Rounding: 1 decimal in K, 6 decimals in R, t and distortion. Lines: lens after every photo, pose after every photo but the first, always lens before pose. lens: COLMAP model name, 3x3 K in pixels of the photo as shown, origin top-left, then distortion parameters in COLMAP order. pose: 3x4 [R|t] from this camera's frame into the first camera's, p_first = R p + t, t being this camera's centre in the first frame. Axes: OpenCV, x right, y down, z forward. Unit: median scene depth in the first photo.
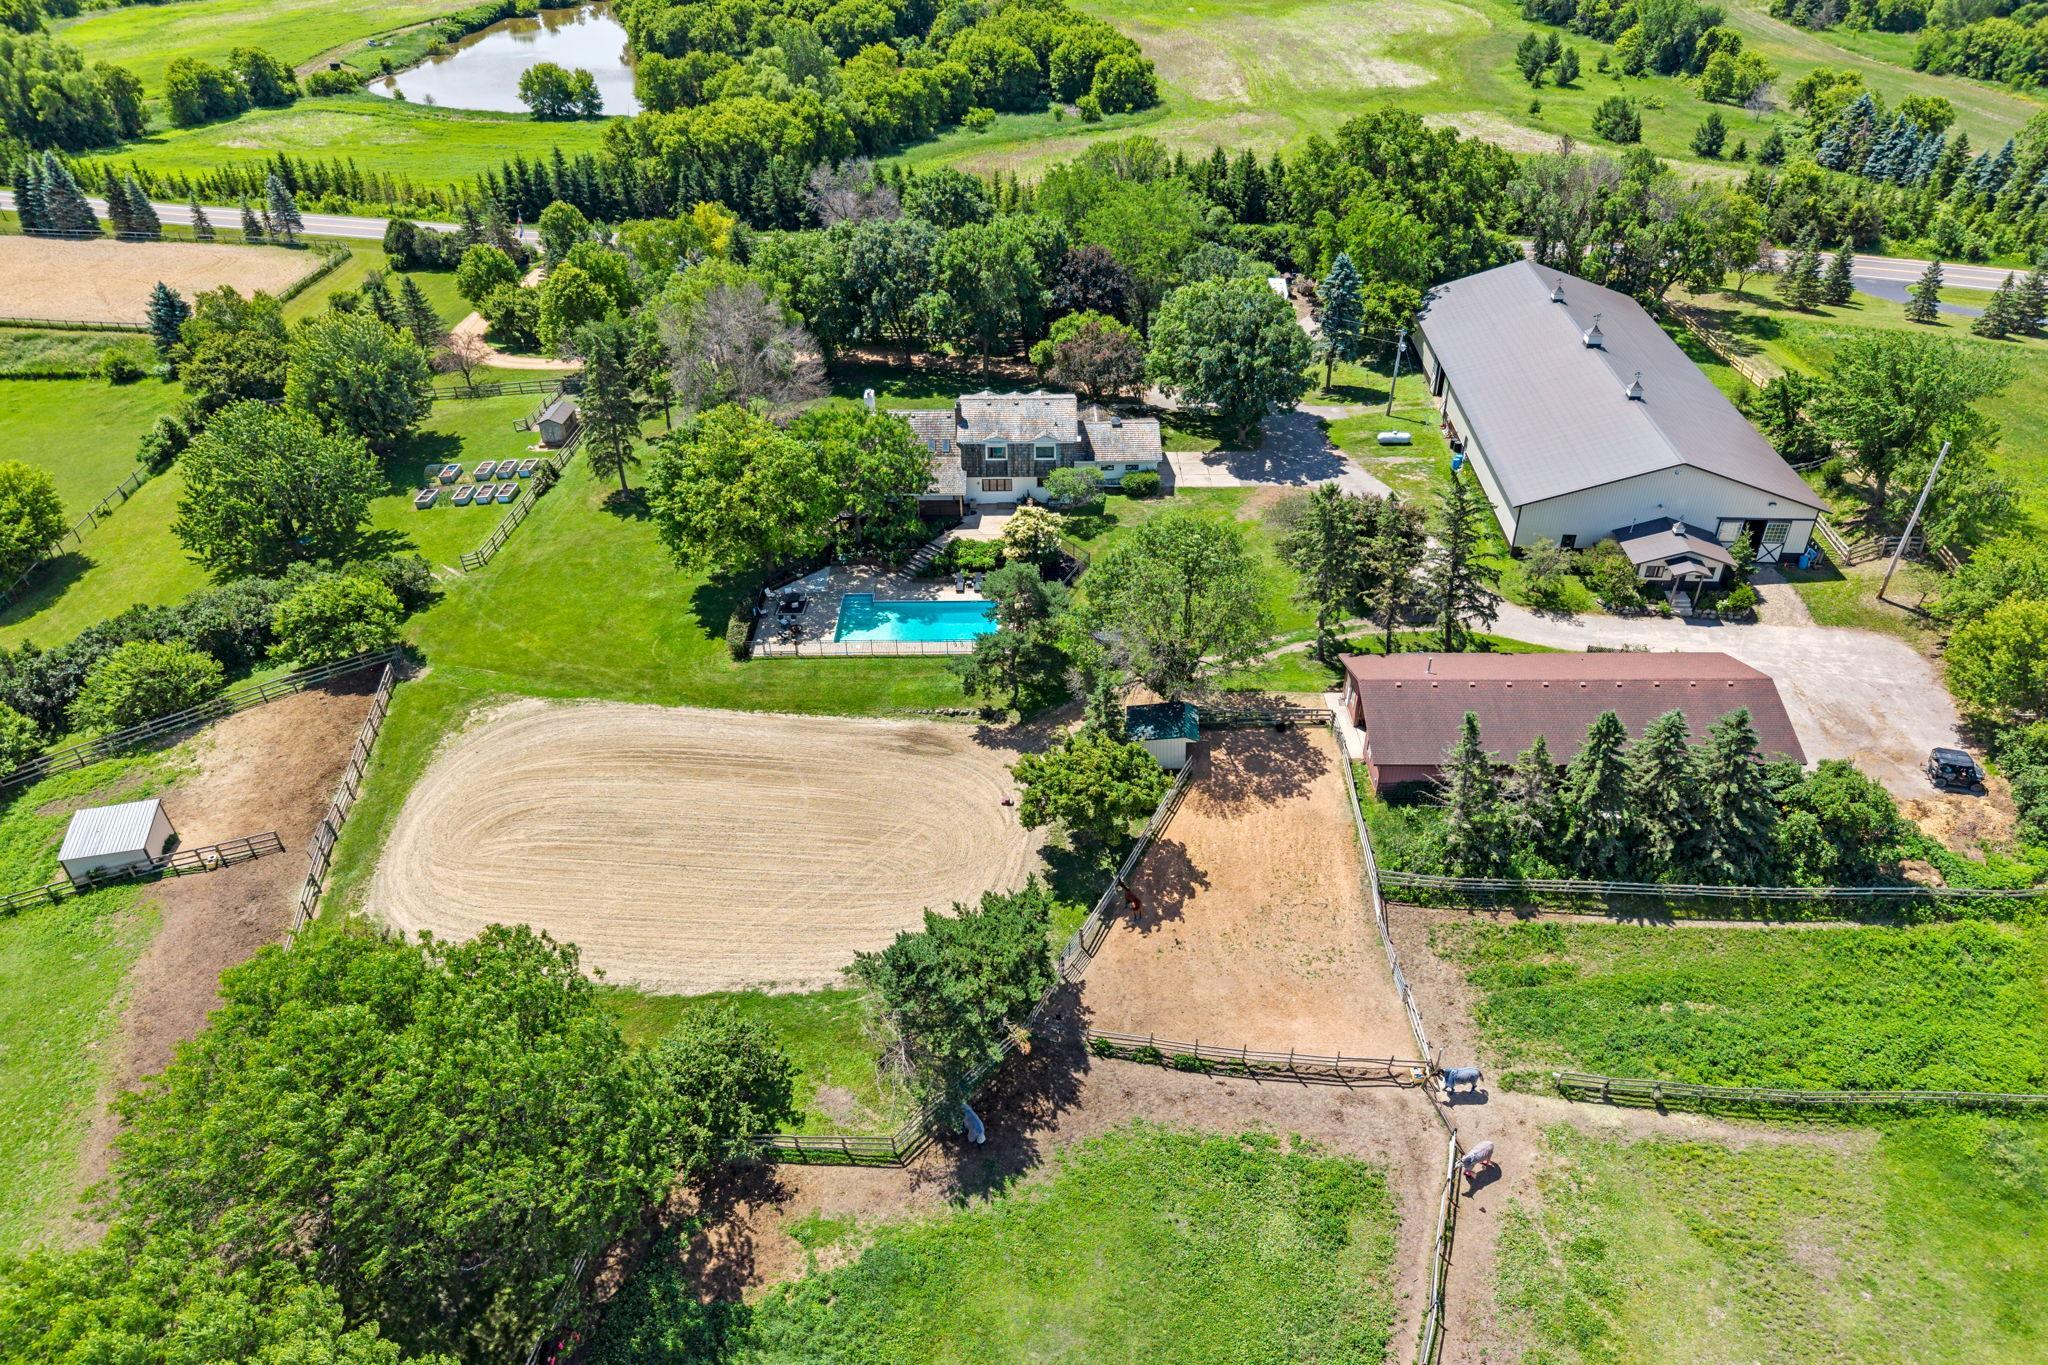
lens RADIAL K [[1365.2, 0, 1024.0], [0, 1365.2, 682.5], [0, 0, 1]] dist [0.089941, -0.127220]
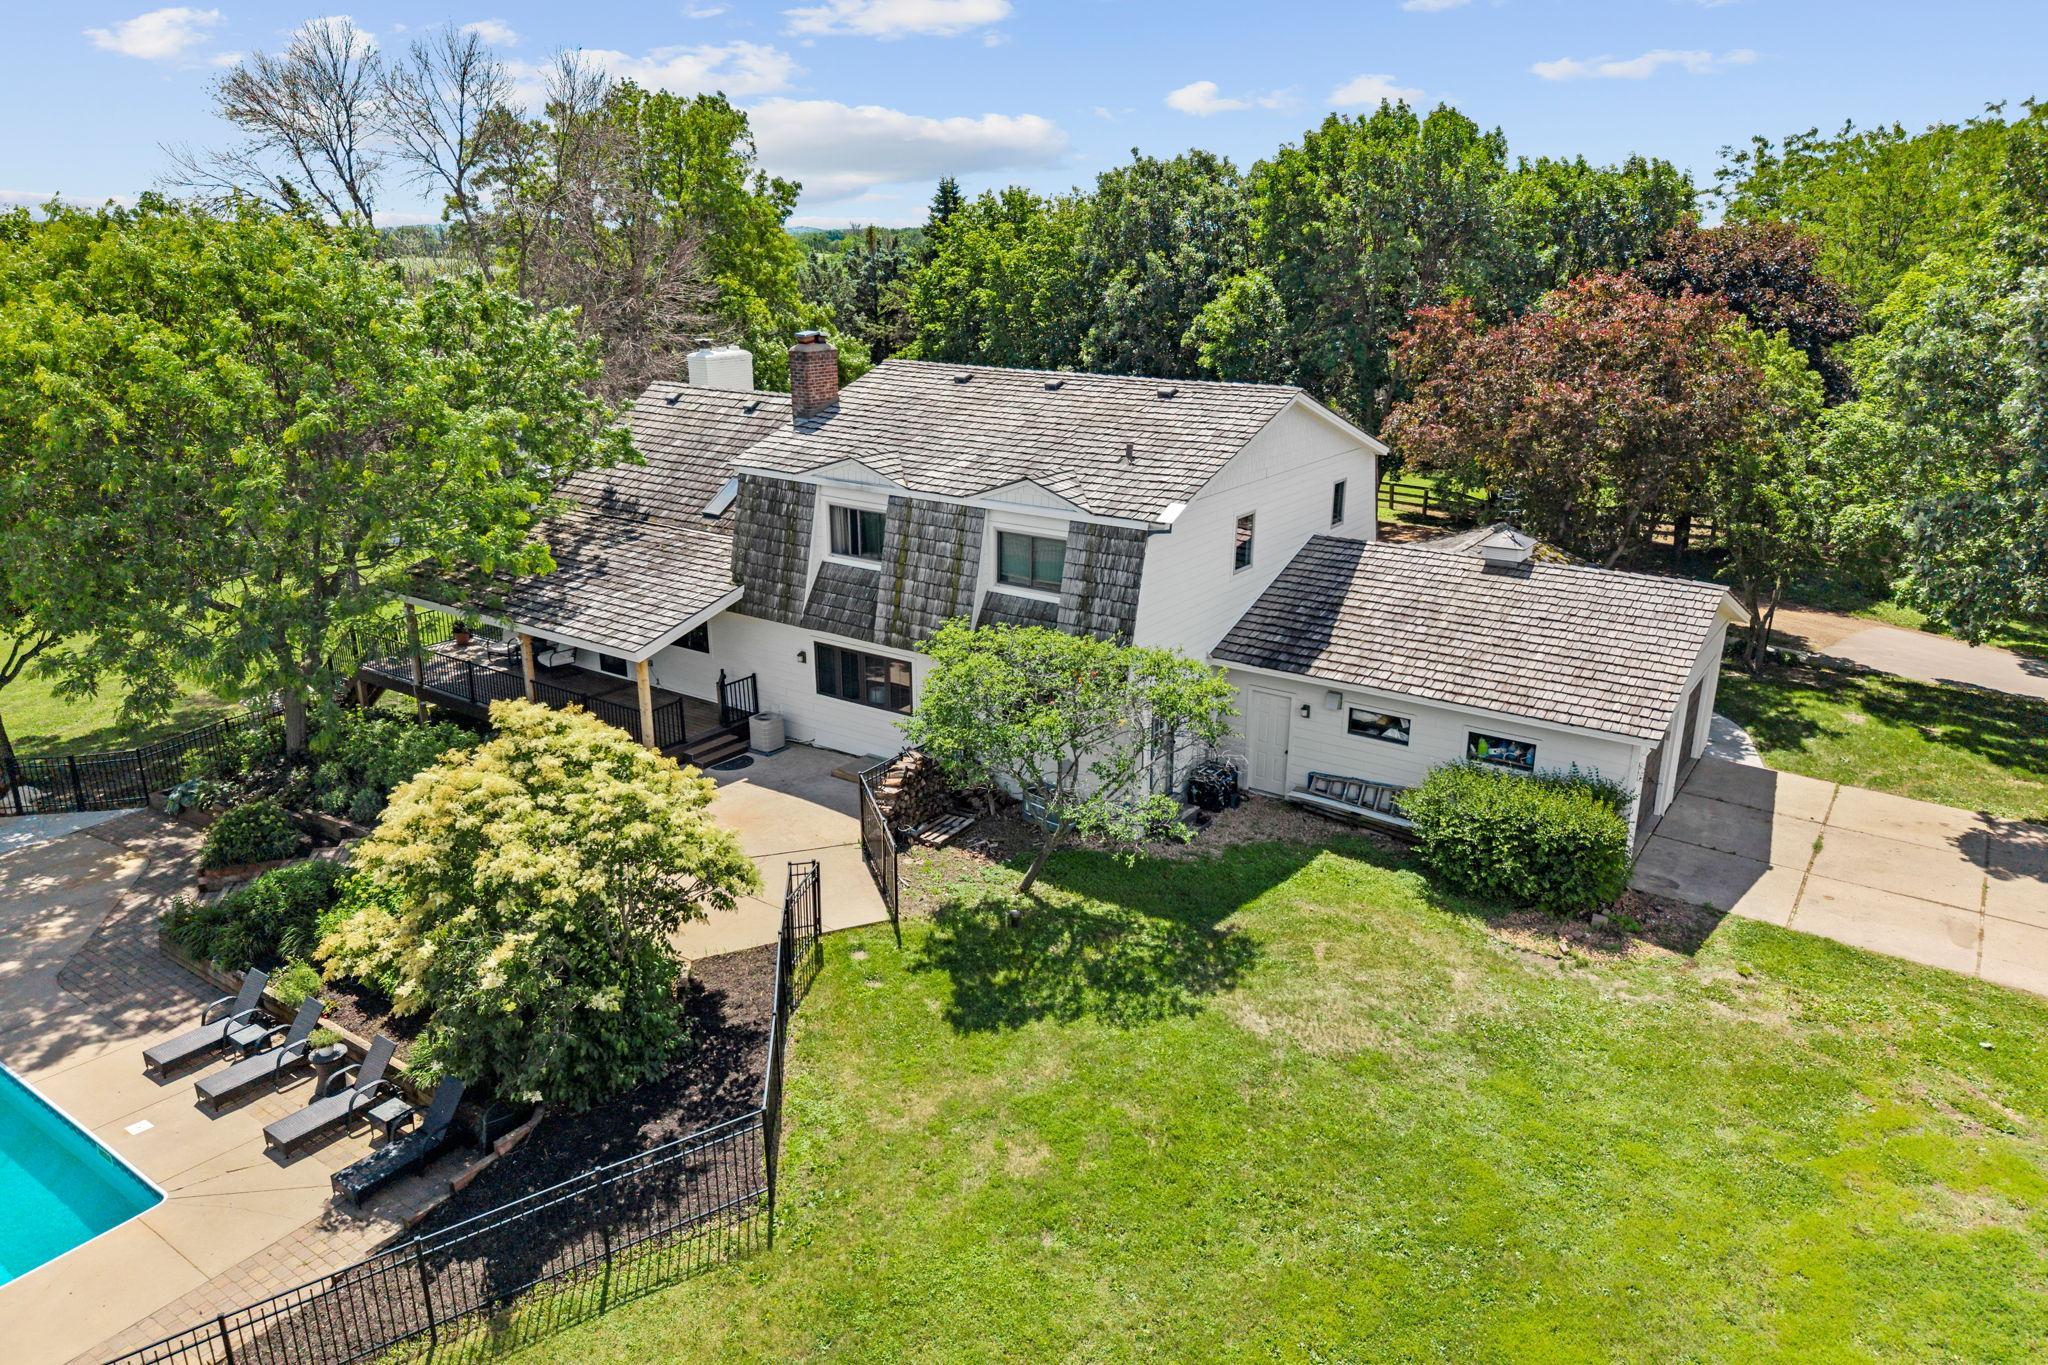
lens RADIAL K [[1365.2, 0, 1024.0], [0, 1365.2, 682.5], [0, 0, 1]] dist [0.089941, -0.127220]
pose [[0.824356, 0.193044, -0.532138, 0.146463], [-0.326499, 0.930078, -0.168388, -0.128239], [0.462424, 0.312554, 0.829744, 0.925839]]
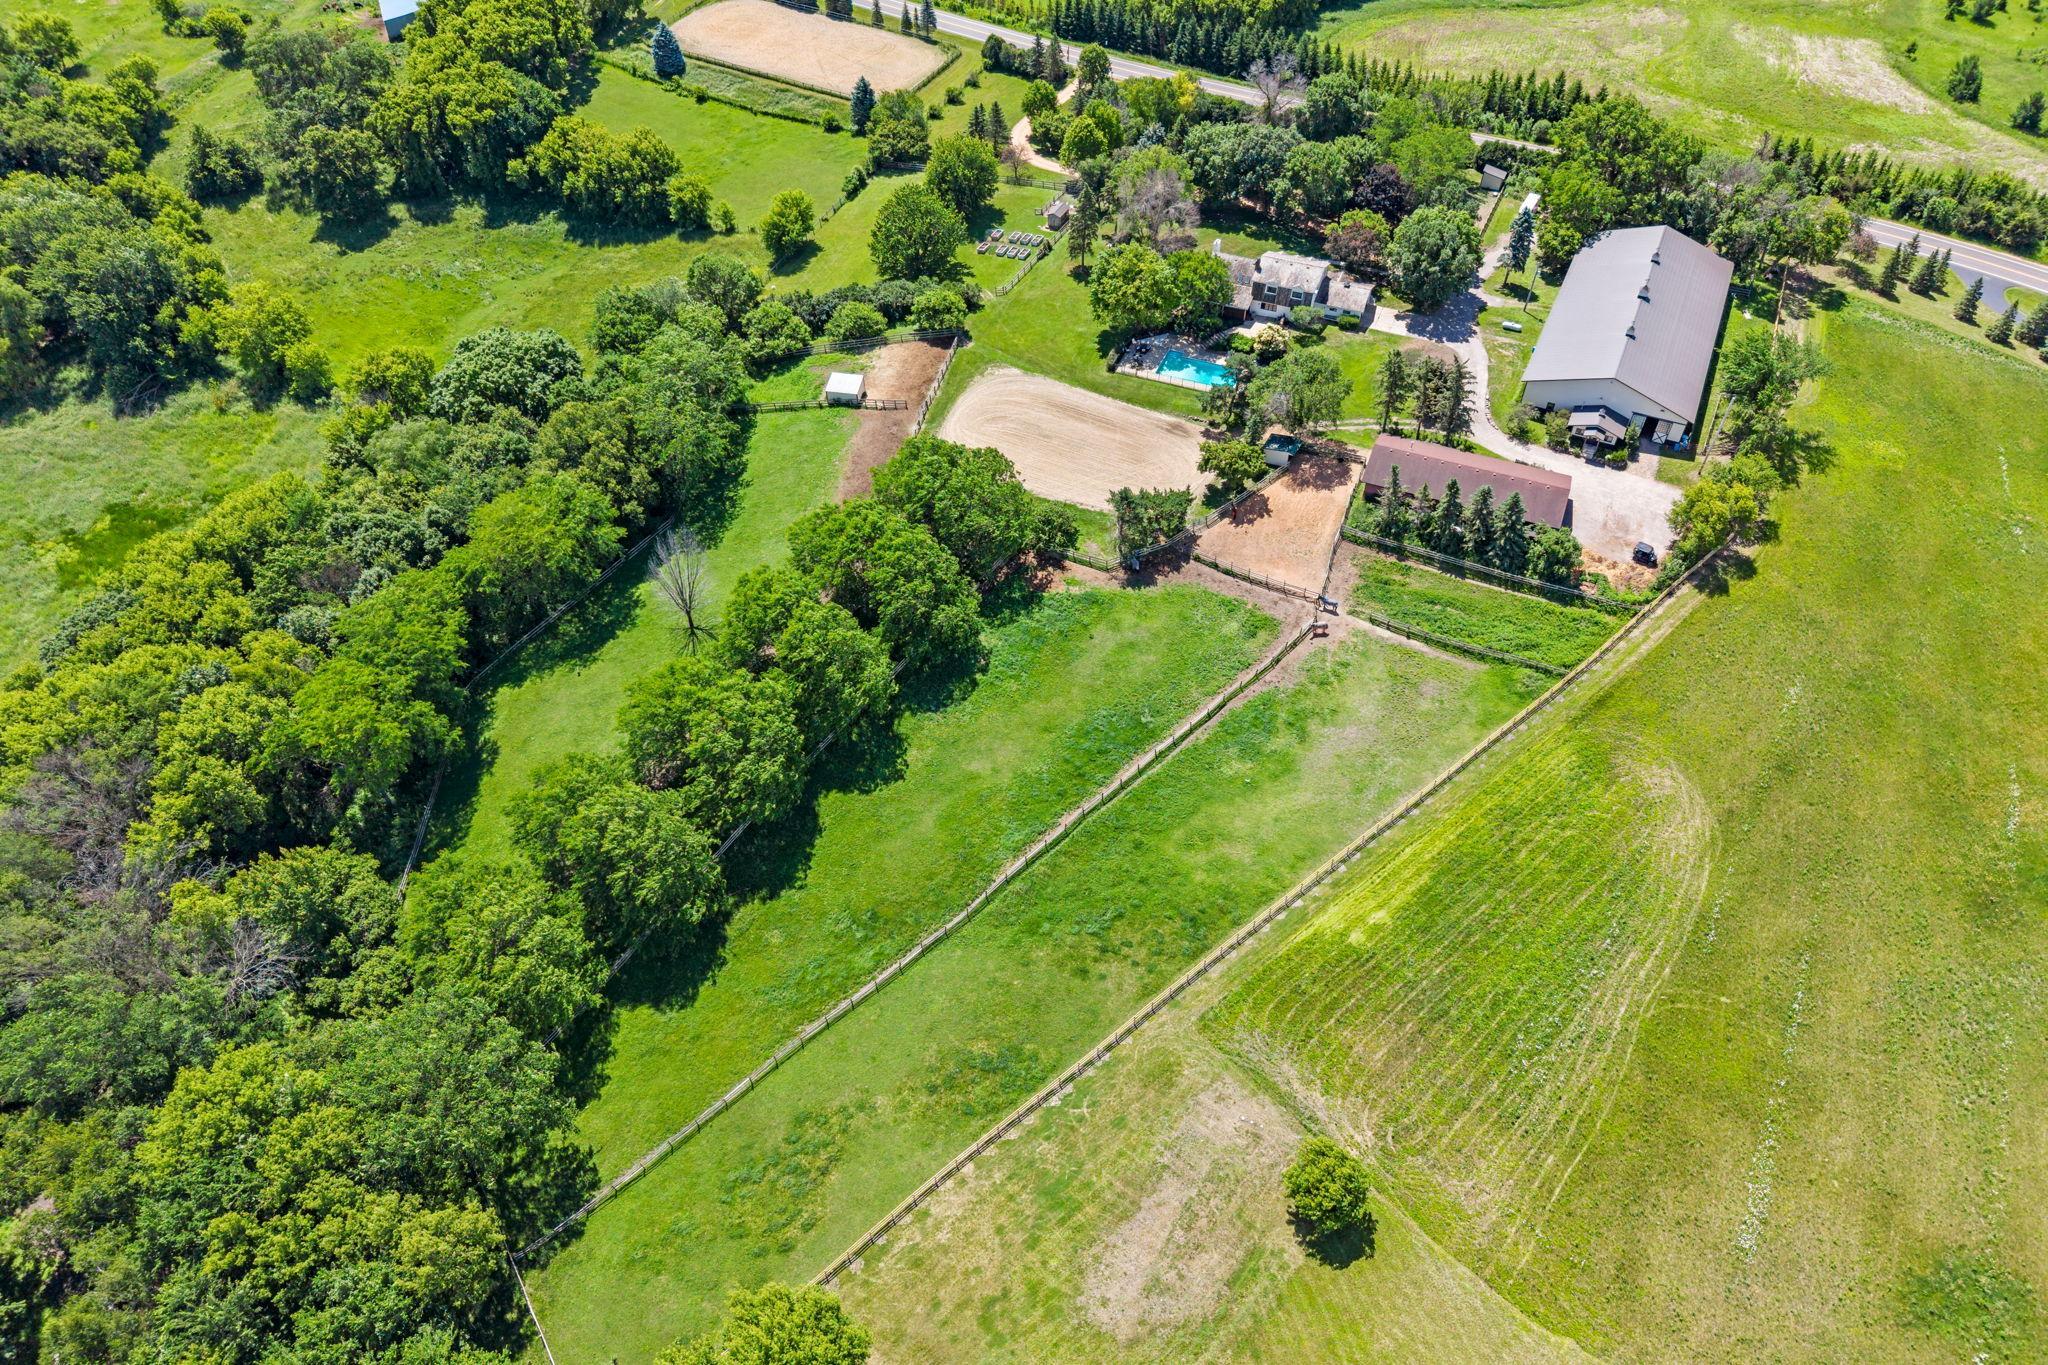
lens RADIAL K [[1365.2, 0, 1024.0], [0, 1365.2, 682.5], [0, 0, 1]] dist [0.089941, -0.127220]
pose [[0.925980, 0.281395, -0.251749, 0.322909], [-0.228440, 0.948410, 0.219850, 0.003053], [0.300626, -0.146067, 0.942490, -1.048289]]
